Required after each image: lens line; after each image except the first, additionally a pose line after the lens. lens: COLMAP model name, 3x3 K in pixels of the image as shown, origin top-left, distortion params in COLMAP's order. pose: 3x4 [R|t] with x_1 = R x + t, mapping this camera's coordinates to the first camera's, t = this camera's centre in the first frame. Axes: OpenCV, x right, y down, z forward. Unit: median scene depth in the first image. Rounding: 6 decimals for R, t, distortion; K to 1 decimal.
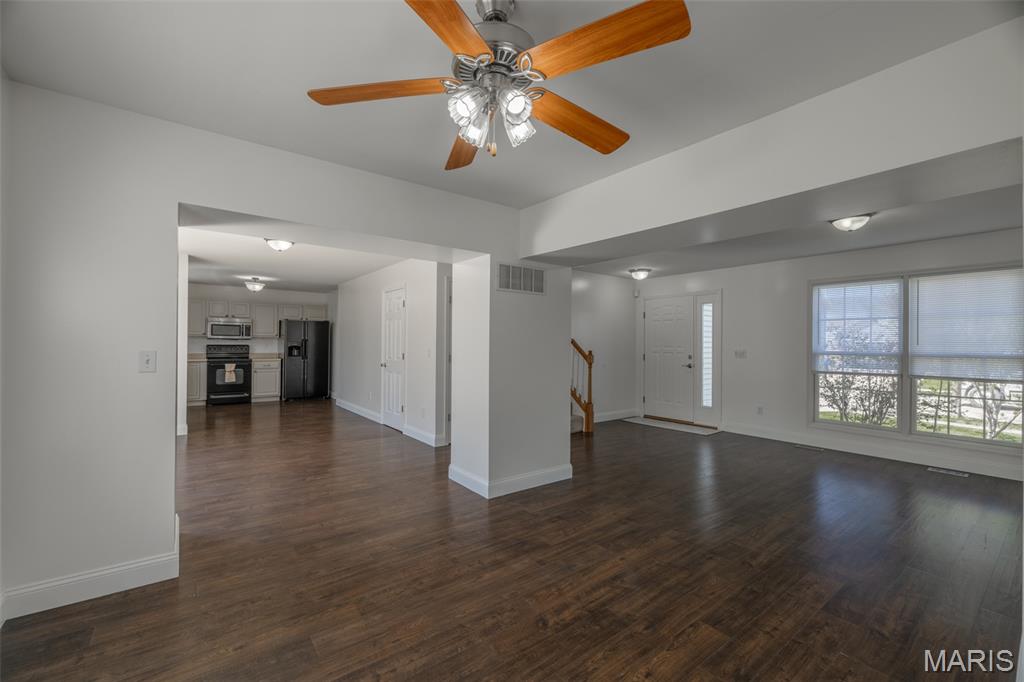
lens RADIAL K [[427.1, 0, 507.7], [0, 427.1, 344.6], [0, 0, 1]] dist [0.000021, -0.000055]
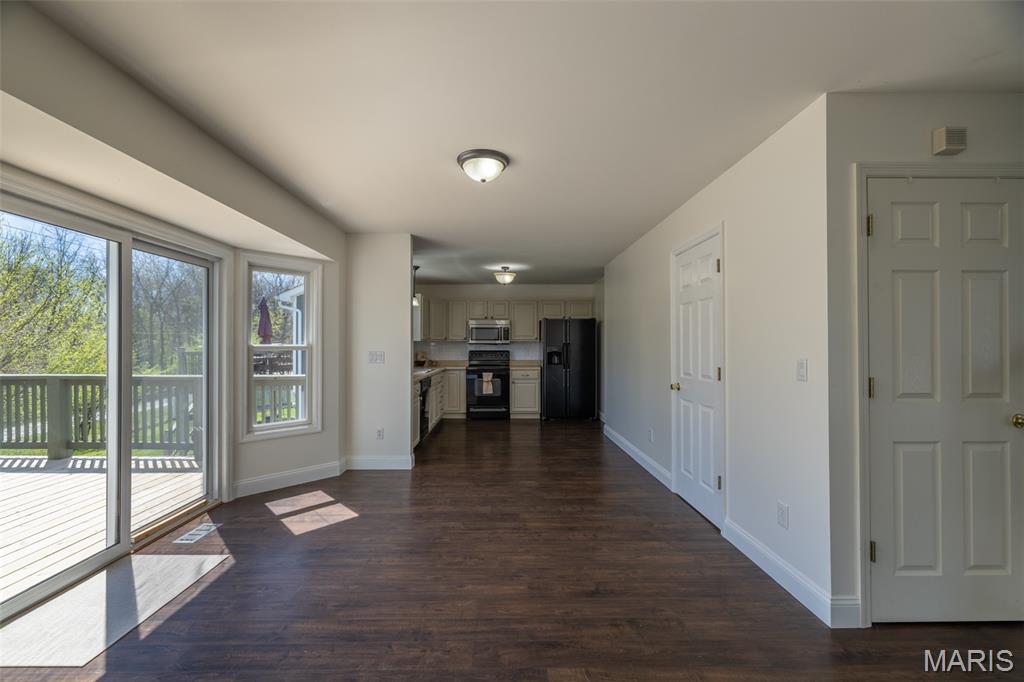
lens RADIAL K [[427.1, 0, 507.7], [0, 427.1, 344.6], [0, 0, 1]] dist [0.000021, -0.000055]
pose [[0.805737, -0.015253, -0.592077, -0.102424], [0.010470, 0.999879, -0.011511, -0.001426], [0.592181, 0.003075, 0.805799, 0.317796]]
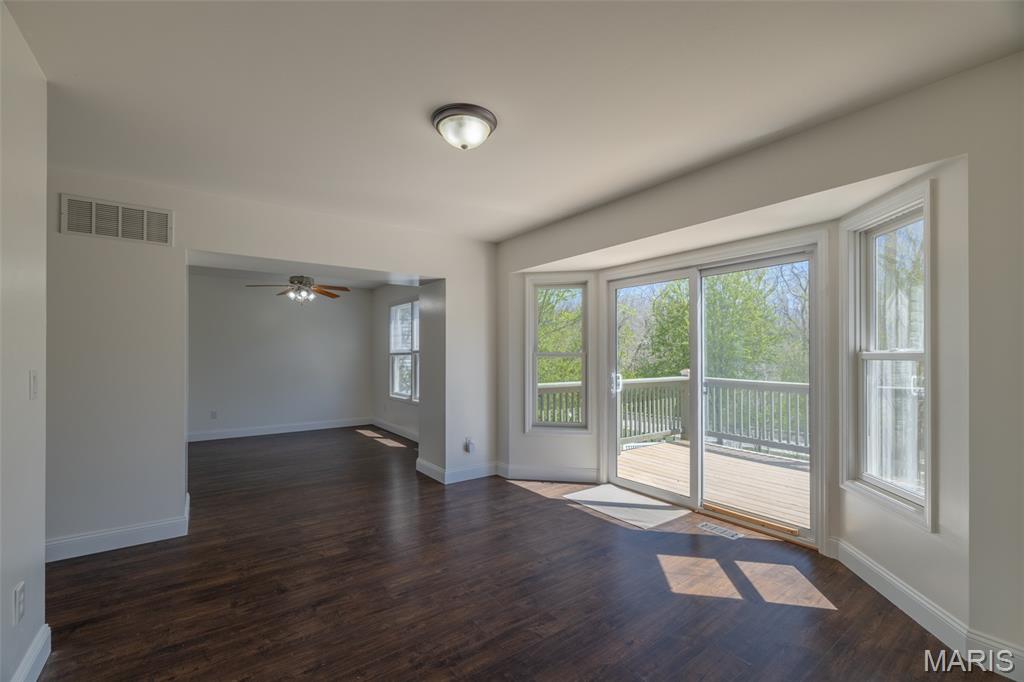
lens RADIAL K [[427.1, 0, 507.7], [0, 427.1, 344.6], [0, 0, 1]] dist [0.000021, -0.000055]
pose [[-0.999763, -0.011478, 0.018520, -0.324944], [-0.011854, 0.999724, -0.020297, -0.004943], [-0.018282, -0.020512, -0.999622, 0.798193]]
